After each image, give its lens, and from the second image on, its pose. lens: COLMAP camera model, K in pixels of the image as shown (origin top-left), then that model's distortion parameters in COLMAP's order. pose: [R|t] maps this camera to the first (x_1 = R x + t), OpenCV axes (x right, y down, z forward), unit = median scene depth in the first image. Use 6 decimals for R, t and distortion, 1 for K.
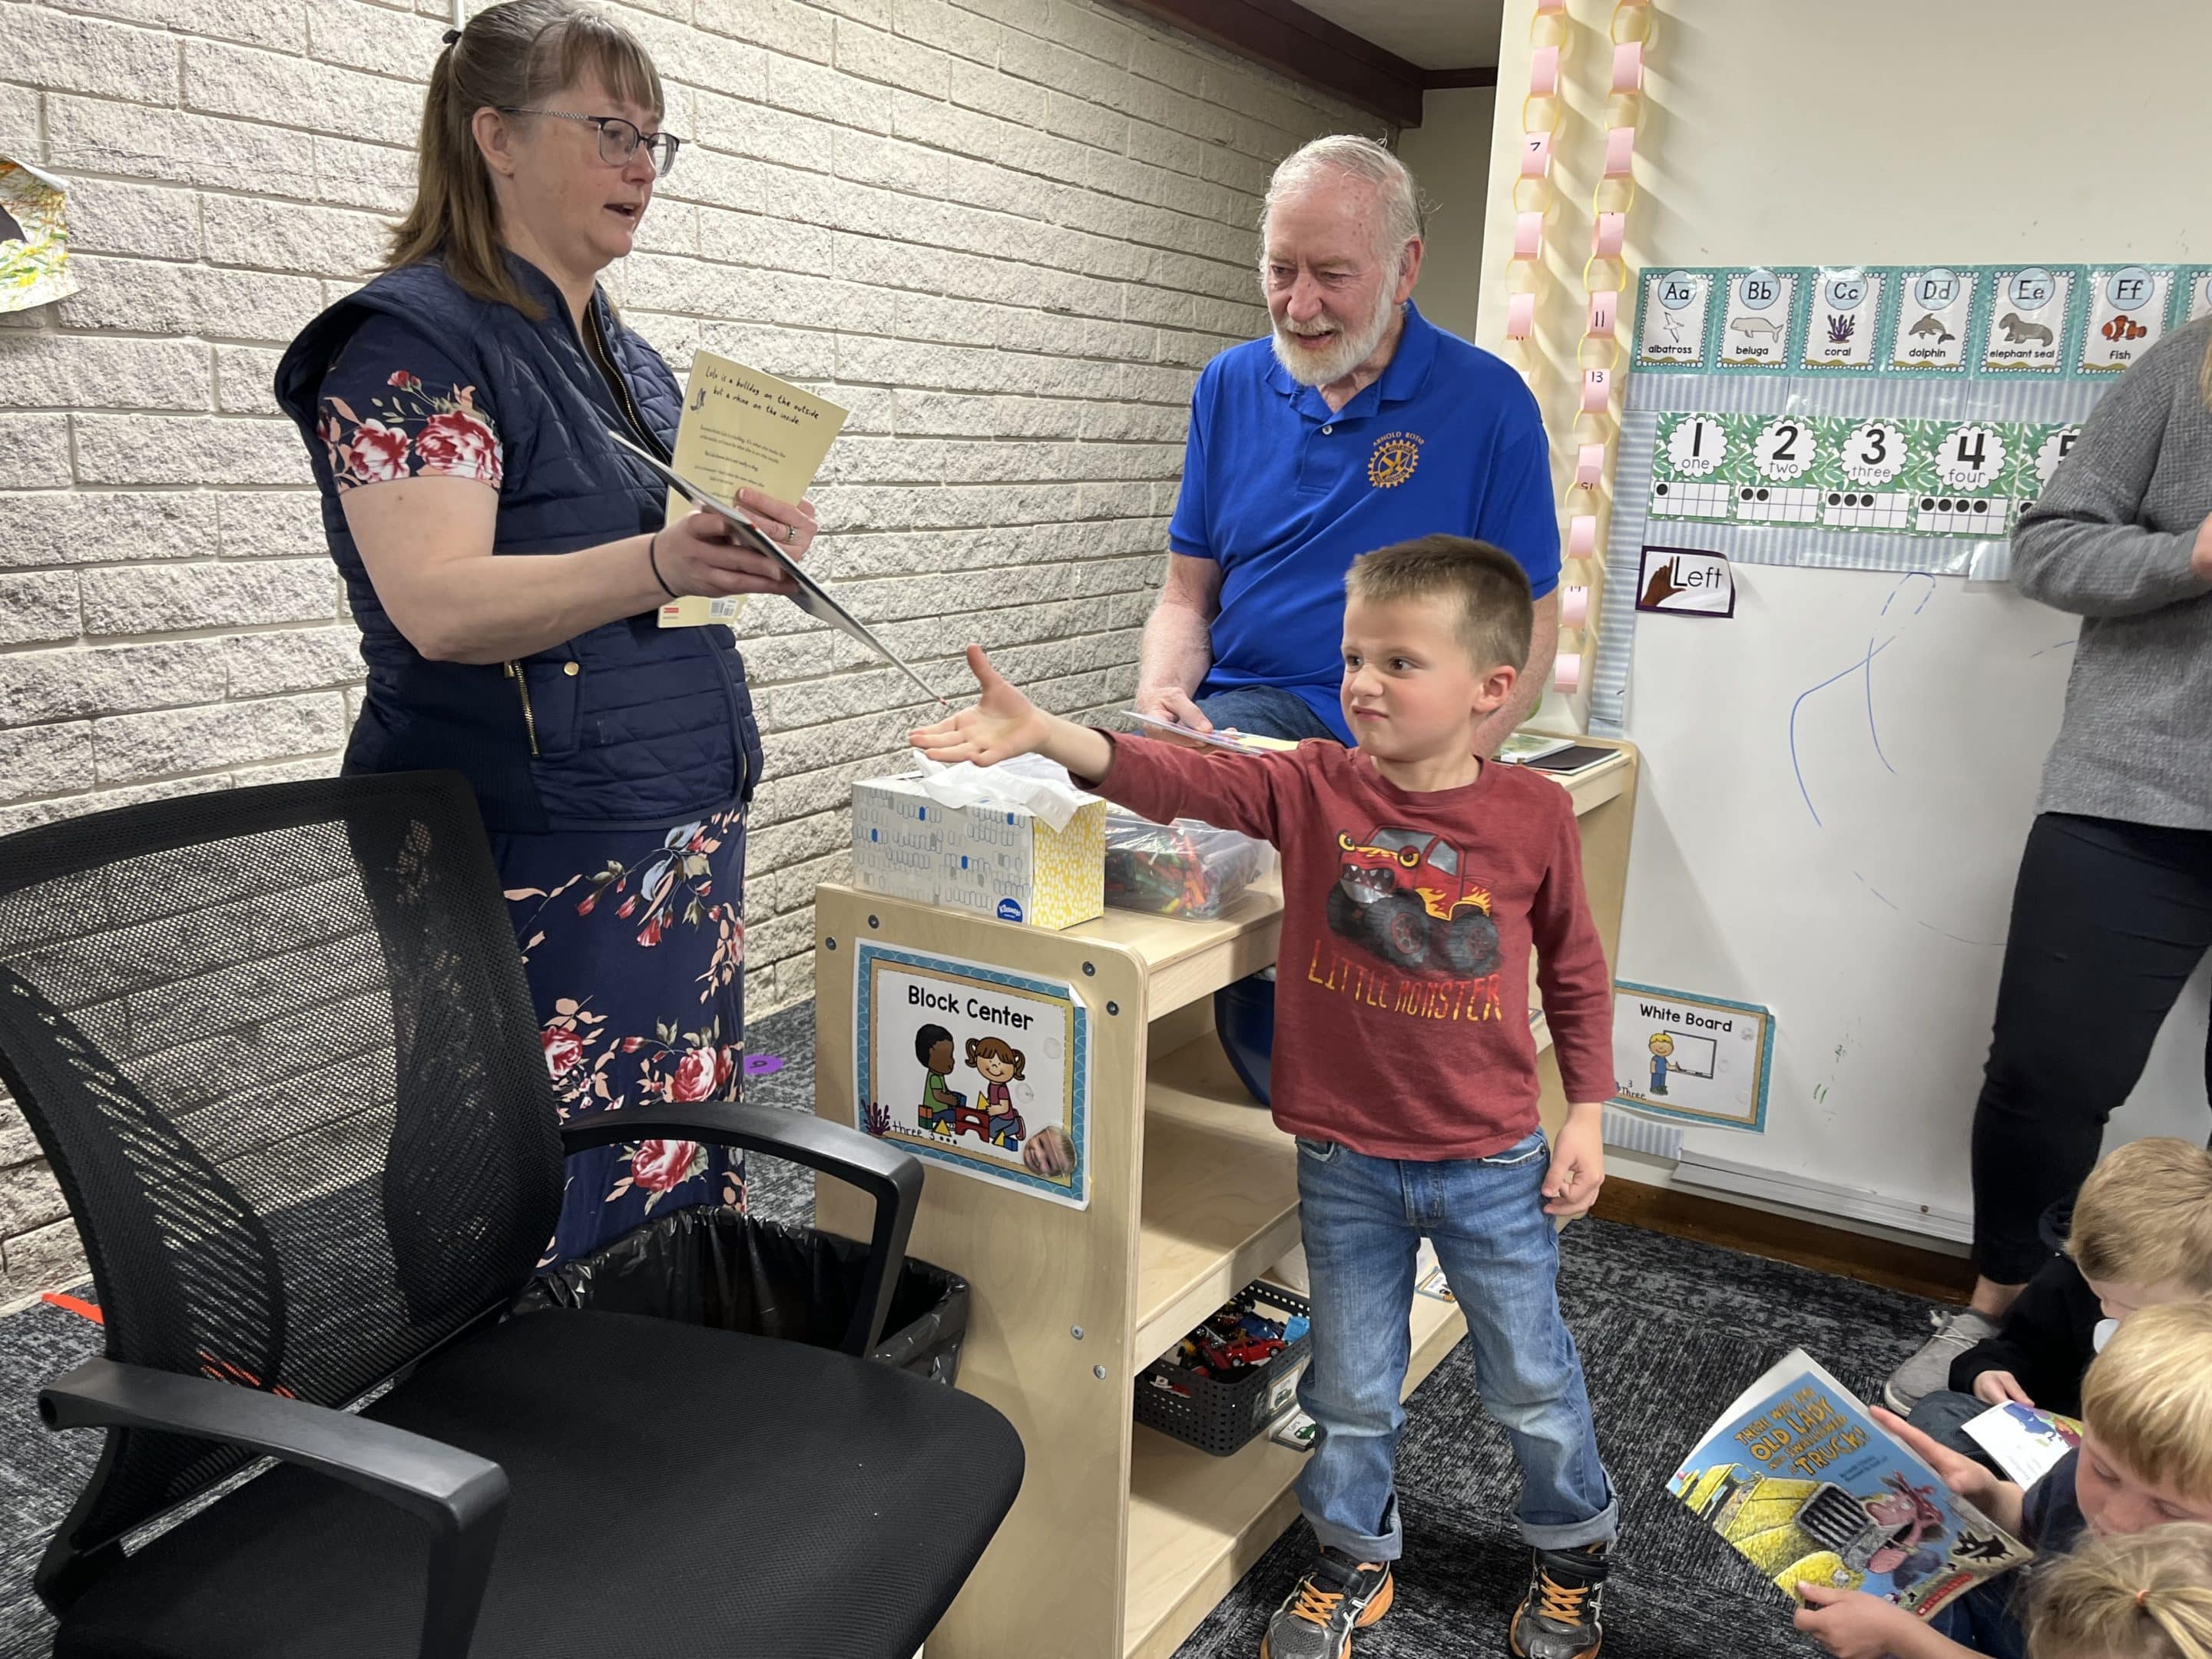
lens RADIAL K [[1792.0, 0, 1122.0], [0, 1792.0, 852.0], [0, 0, 1]] dist [0.059117, -0.089335]
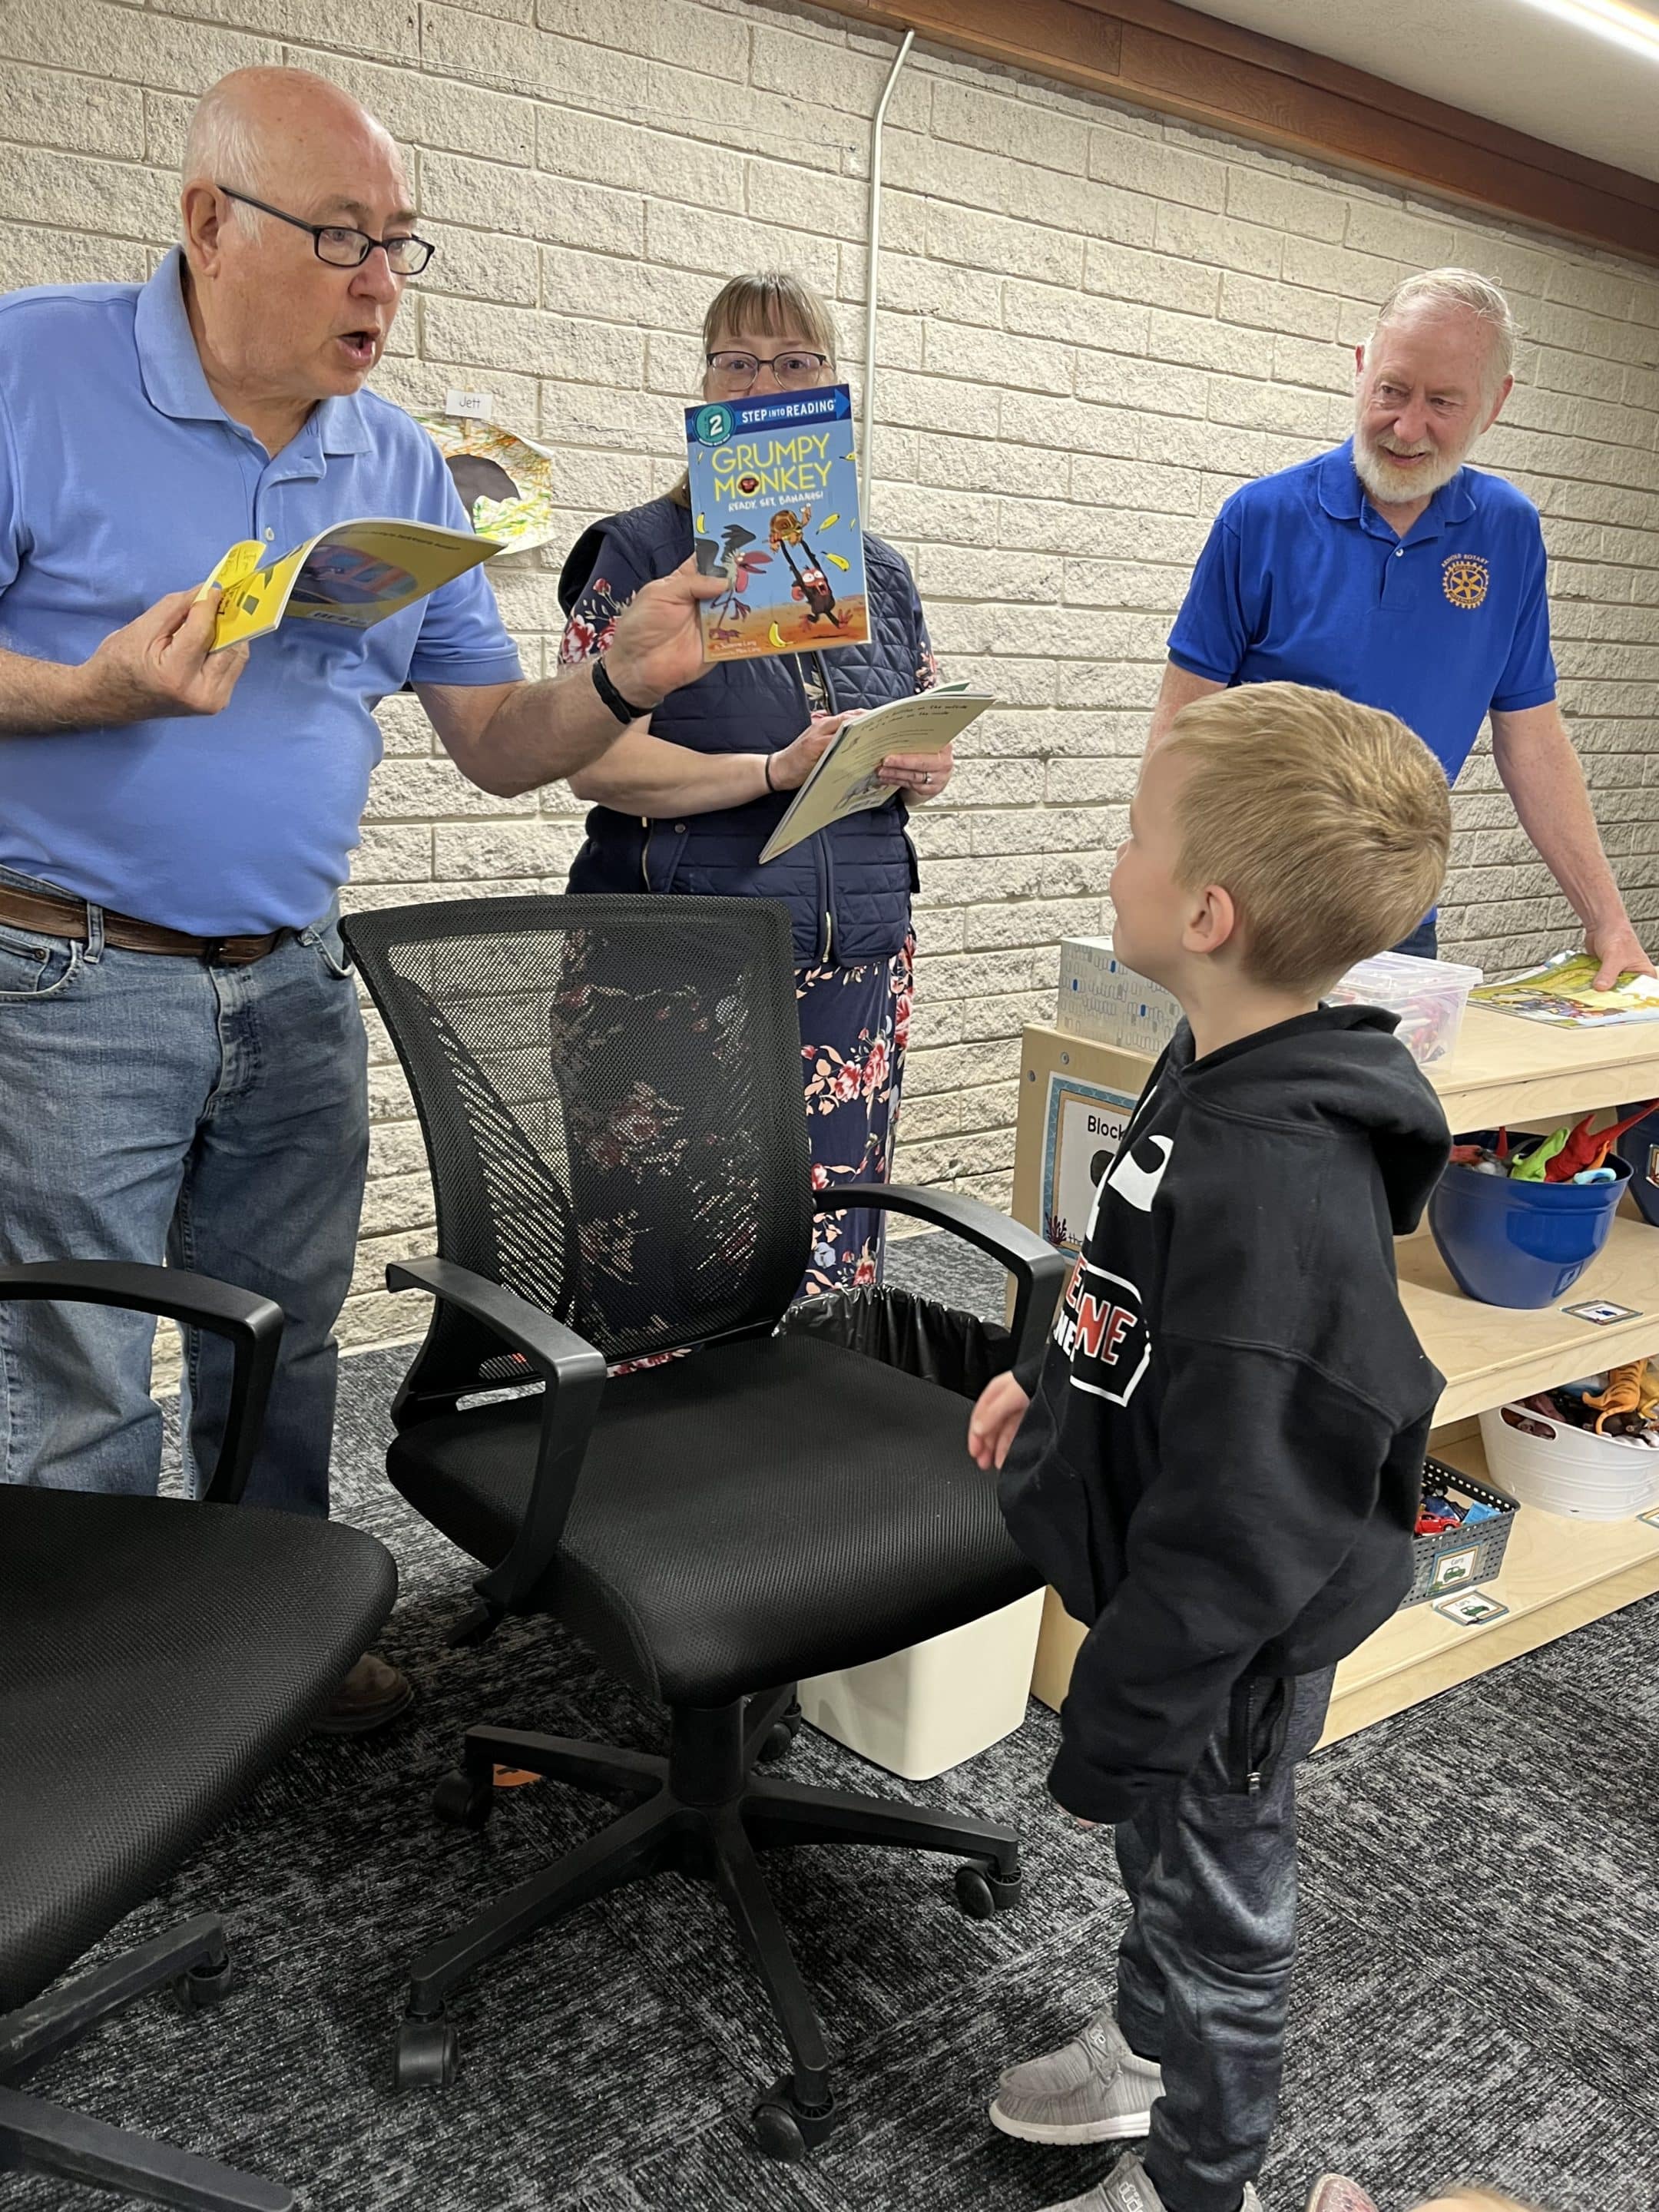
lens RADIAL K [[1792.0, 0, 851.1], [0, 1792.0, 1097.9], [0, 0, 1]] dist [0.059117, -0.089335]
pose [[0.923943, 0.090876, -0.371578, 0.103425], [-0.092700, 0.995609, 0.012992, 0.038809], [0.371127, 0.022442, 0.928311, -0.077868]]
